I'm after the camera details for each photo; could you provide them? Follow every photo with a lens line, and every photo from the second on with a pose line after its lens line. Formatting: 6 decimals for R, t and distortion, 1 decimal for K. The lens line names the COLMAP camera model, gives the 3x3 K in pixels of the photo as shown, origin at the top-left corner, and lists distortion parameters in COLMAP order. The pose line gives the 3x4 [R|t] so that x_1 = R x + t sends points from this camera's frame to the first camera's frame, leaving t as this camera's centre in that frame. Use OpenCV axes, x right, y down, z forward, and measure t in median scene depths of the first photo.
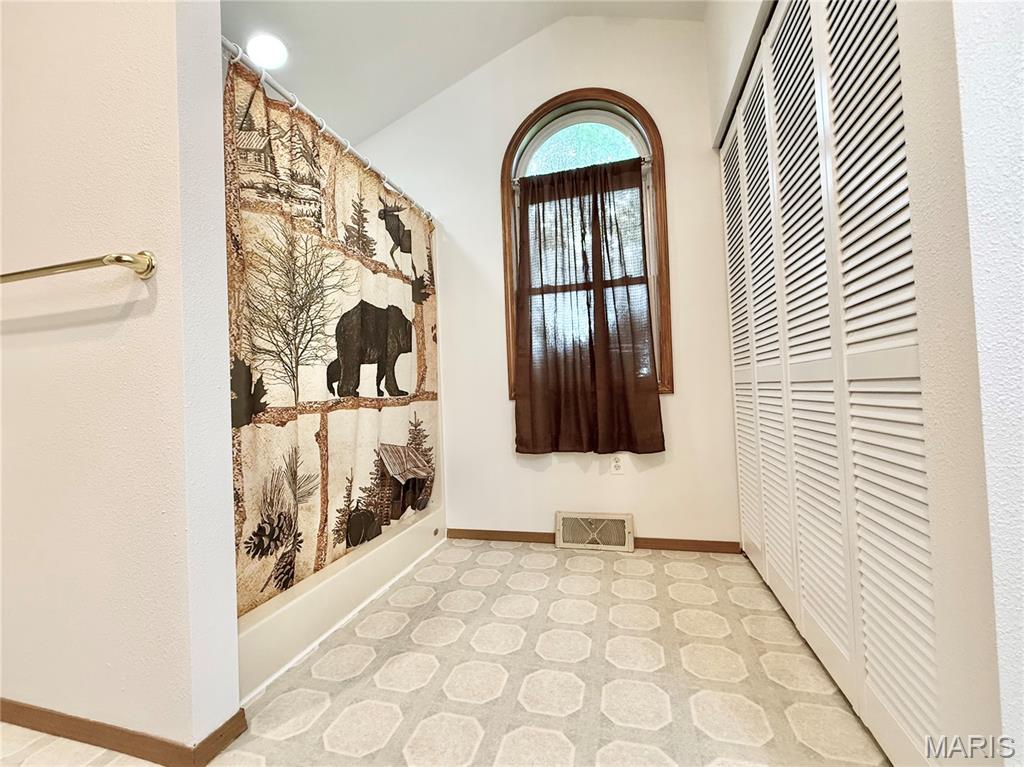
lens RADIAL K [[420.9, 0, 509.1], [0, 420.9, 382.8], [0, 0, 1]] dist [-0.000552, -0.000263]
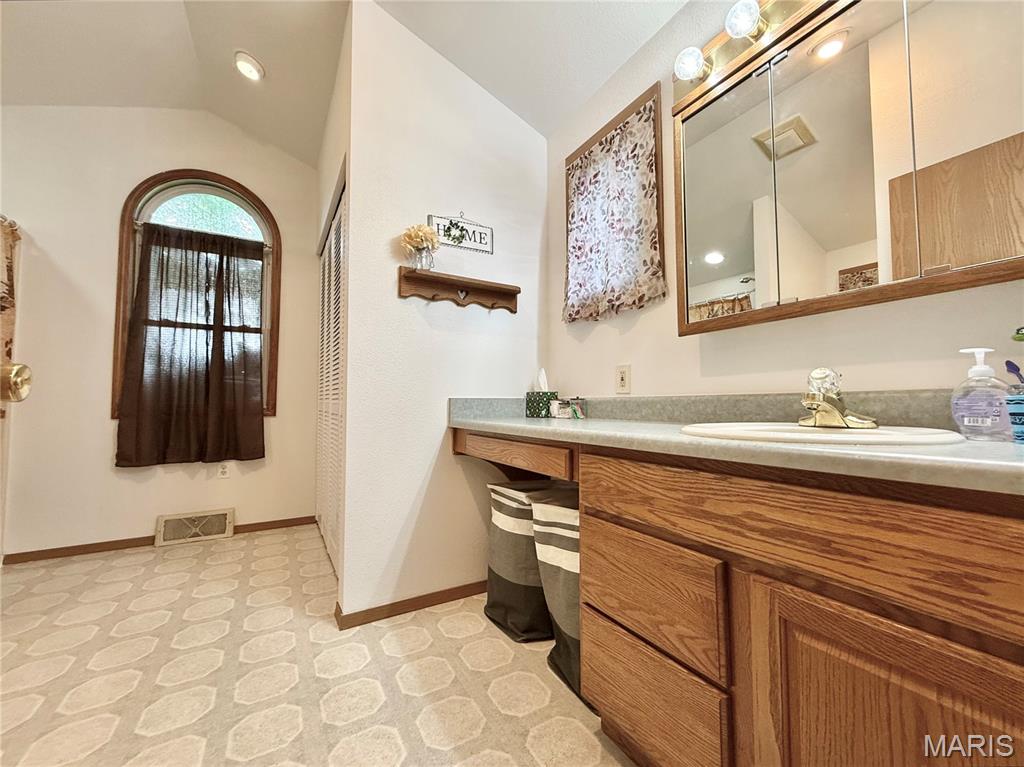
lens RADIAL K [[412.5, 0, 510.0], [0, 412.5, 381.9], [0, 0, 1]] dist [-0.001368, 0.000382]
pose [[0.694818, 0.071539, 0.715619, -0.053200], [-0.057948, 0.997374, -0.043442, -0.069220], [-0.716847, -0.011284, 0.697139, -0.486381]]
